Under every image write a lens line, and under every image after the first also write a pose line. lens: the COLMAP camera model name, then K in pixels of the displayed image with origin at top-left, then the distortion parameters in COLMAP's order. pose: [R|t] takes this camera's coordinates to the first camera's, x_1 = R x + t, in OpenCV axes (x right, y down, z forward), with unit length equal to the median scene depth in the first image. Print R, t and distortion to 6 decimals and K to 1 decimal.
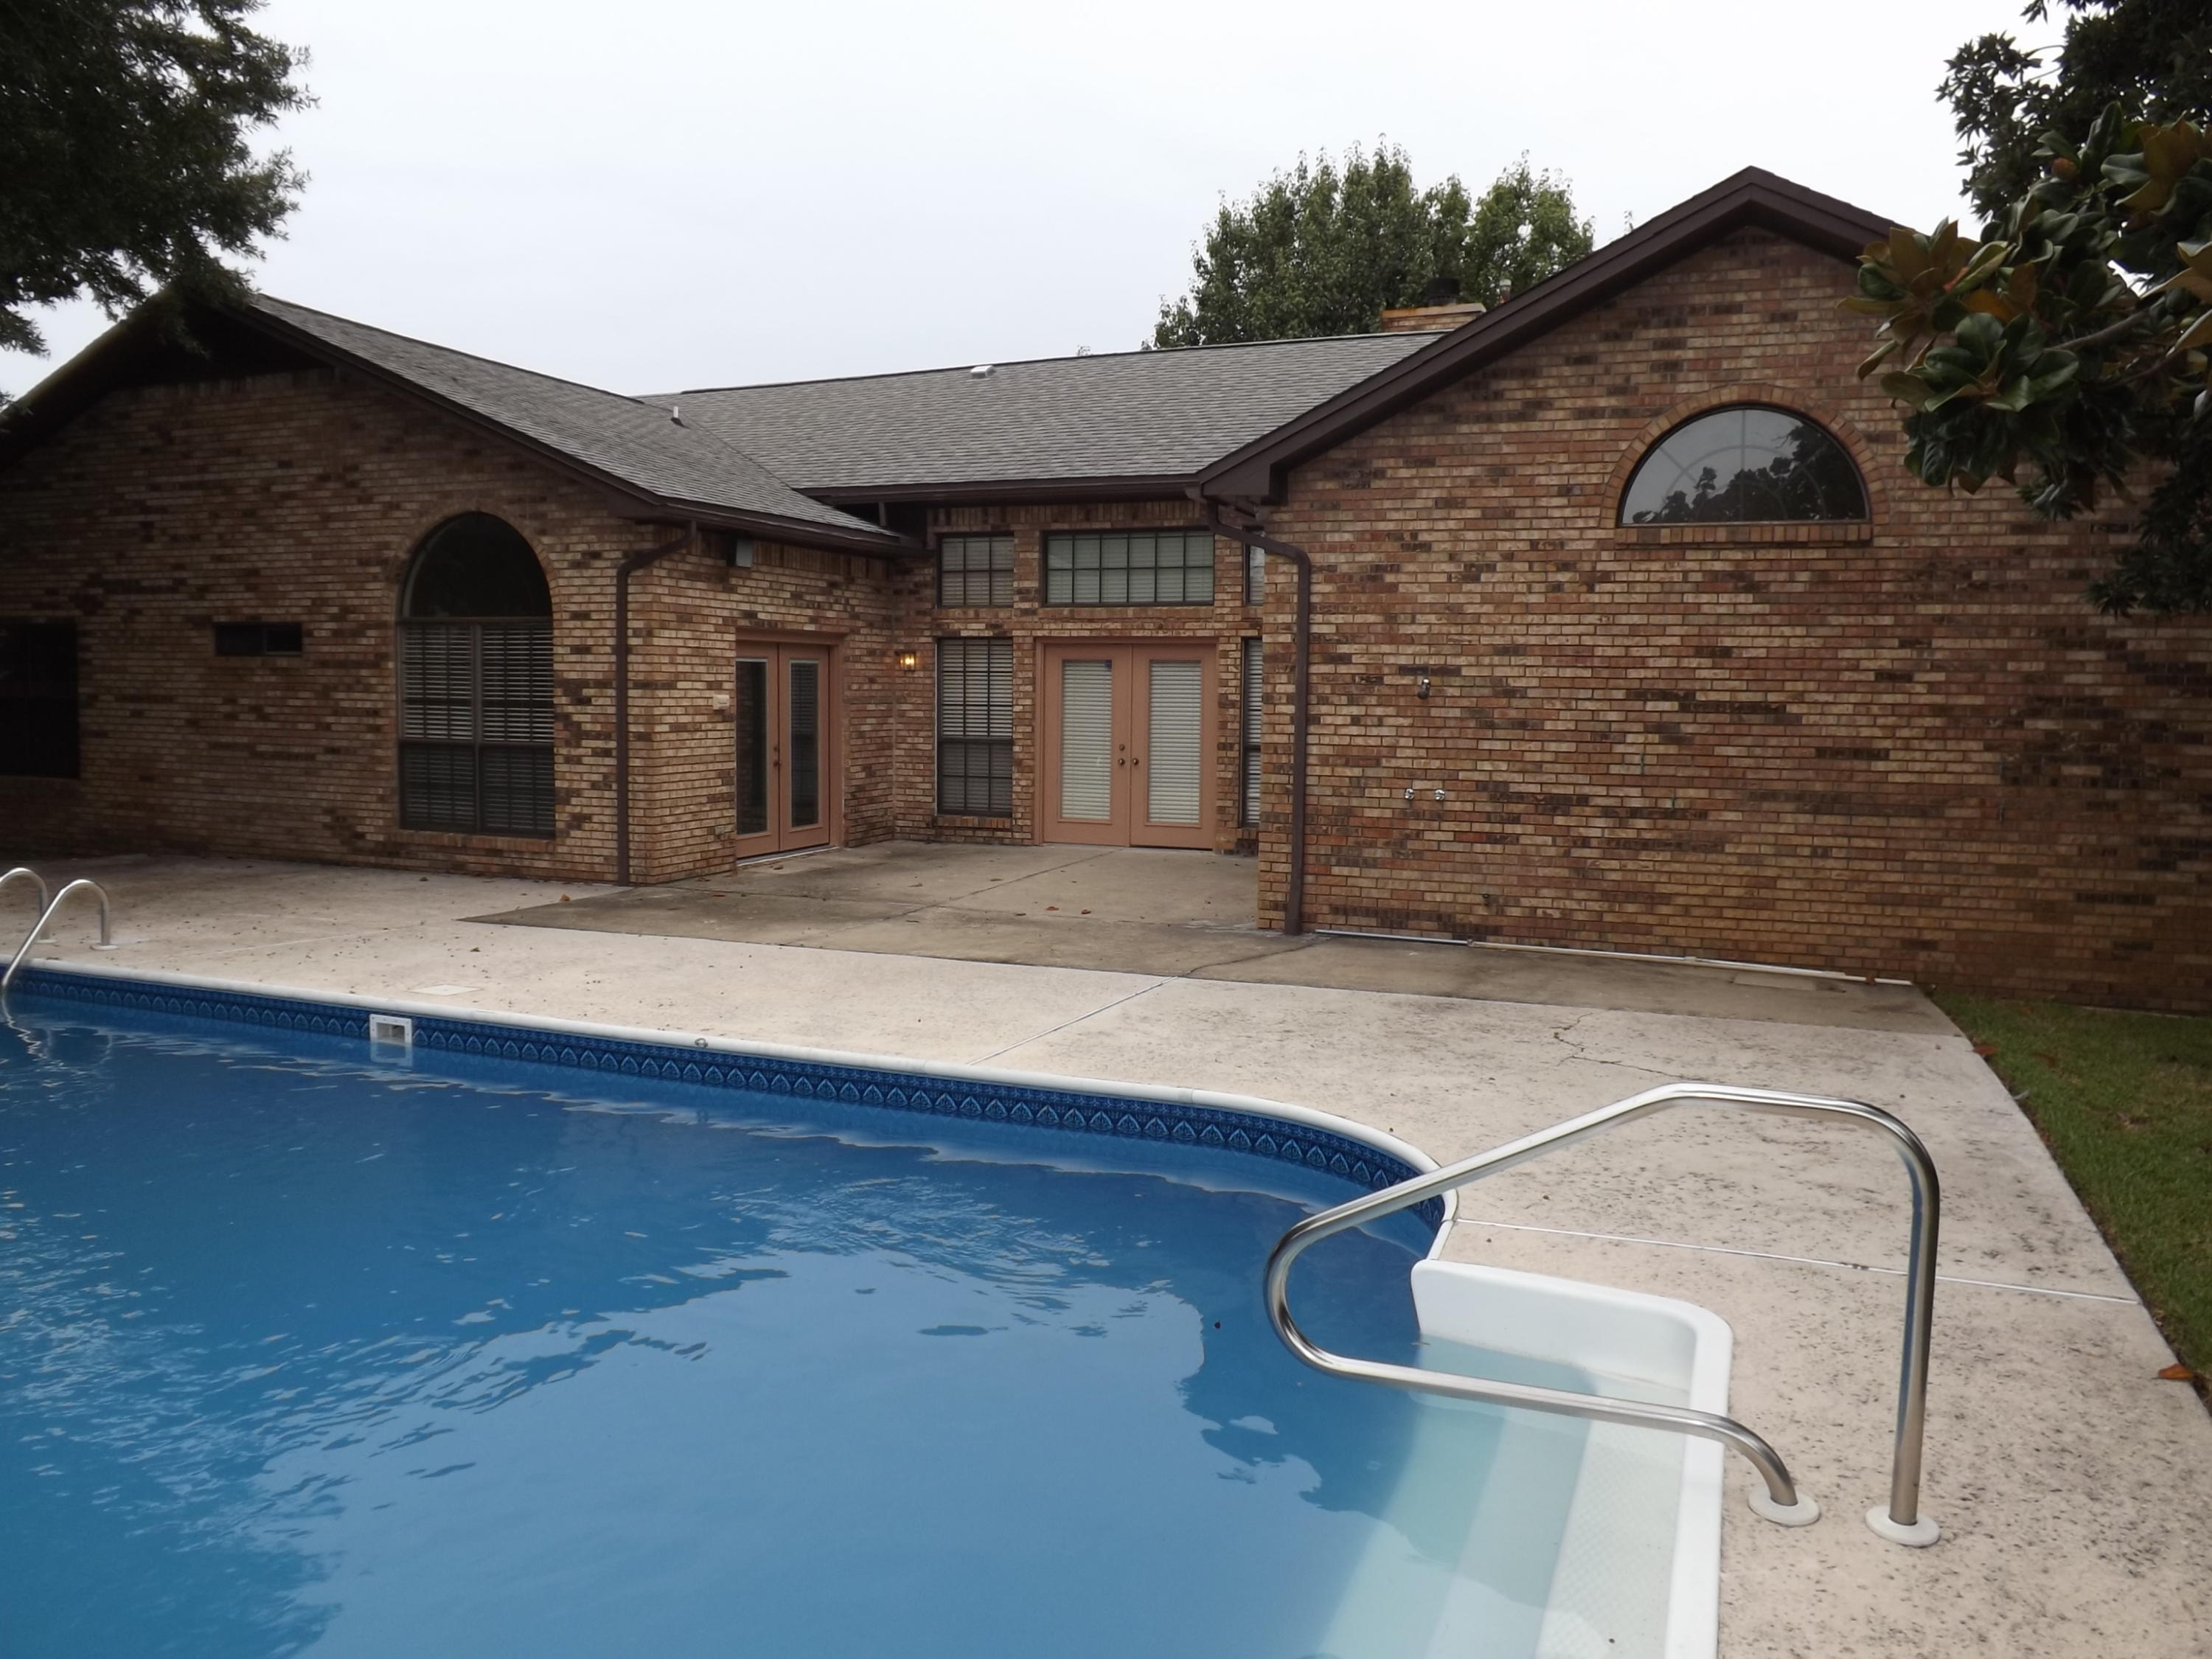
lens RADIAL K [[1596.6, 0, 1163.8], [0, 1596.6, 754.9], [0, 0, 1]] dist [-0.078955, 0.014900]
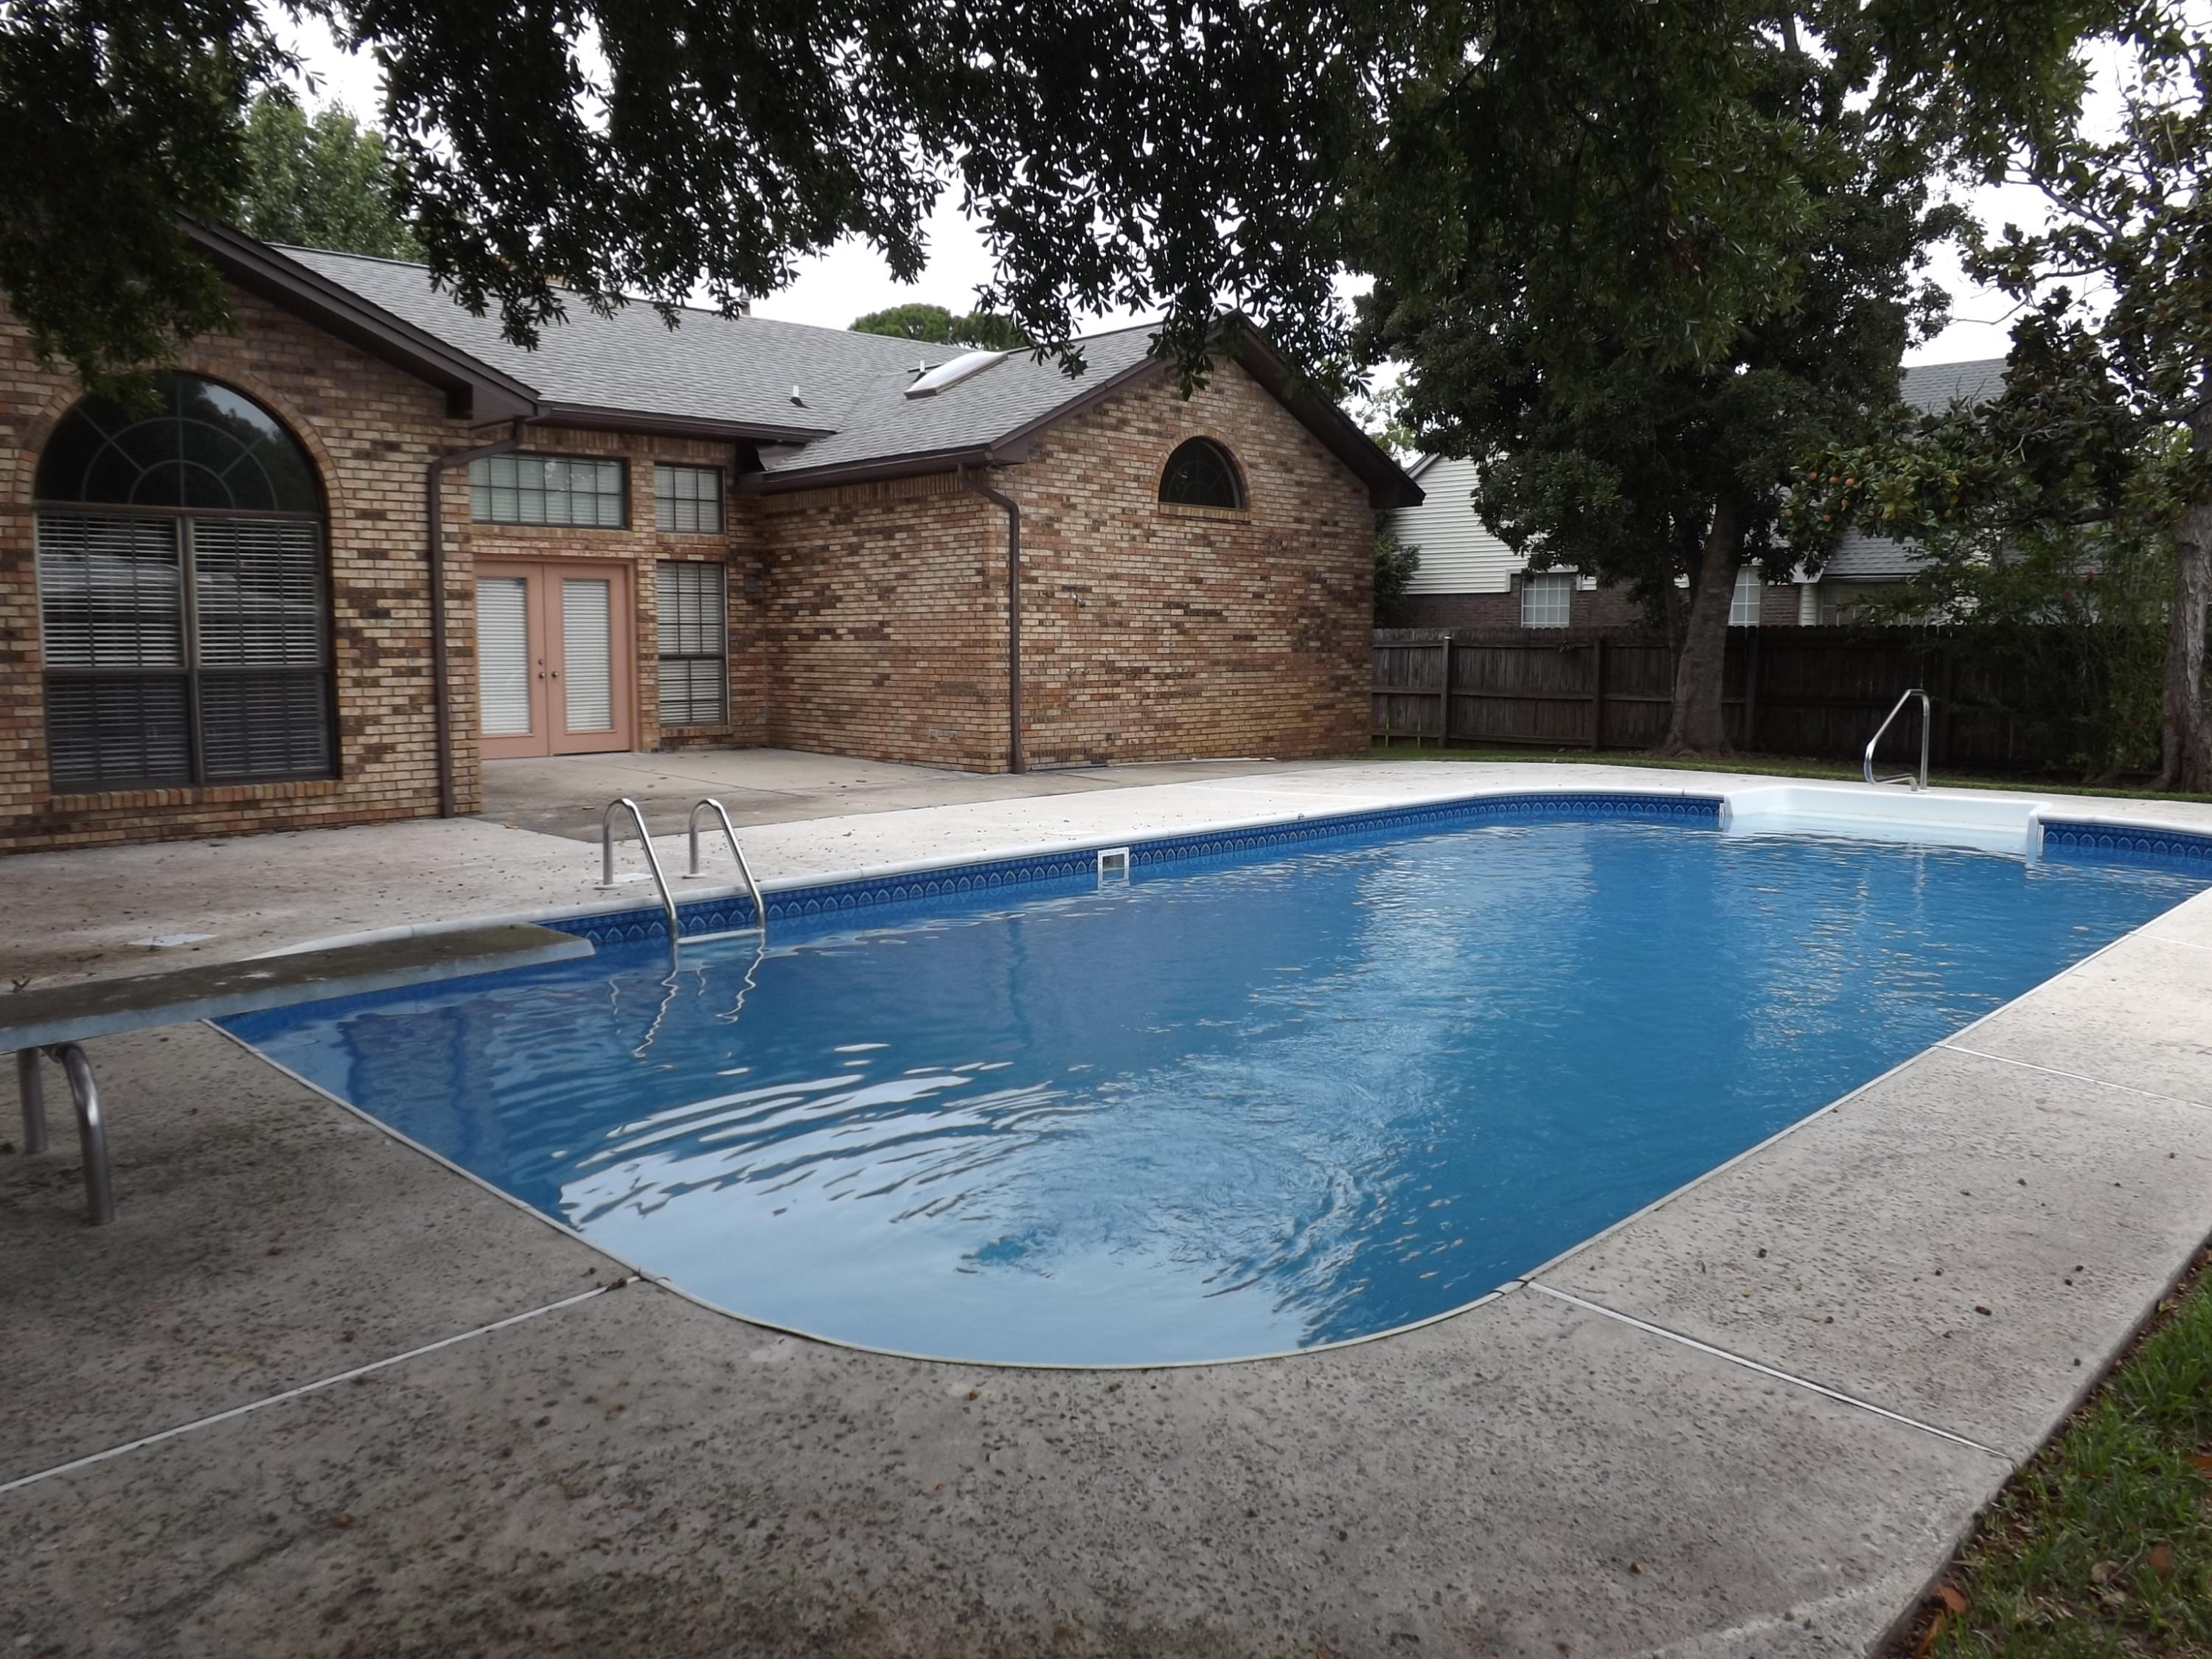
lens RADIAL K [[1596.6, 0, 1120.3], [0, 1596.6, 814.1], [0, 0, 1]] dist [-0.078955, 0.014900]
pose [[0.412689, -0.112967, 0.903840, -1.179357], [0.040843, 0.993577, 0.105534, 0.001268], [-0.909956, -0.006637, 0.414652, 0.321432]]
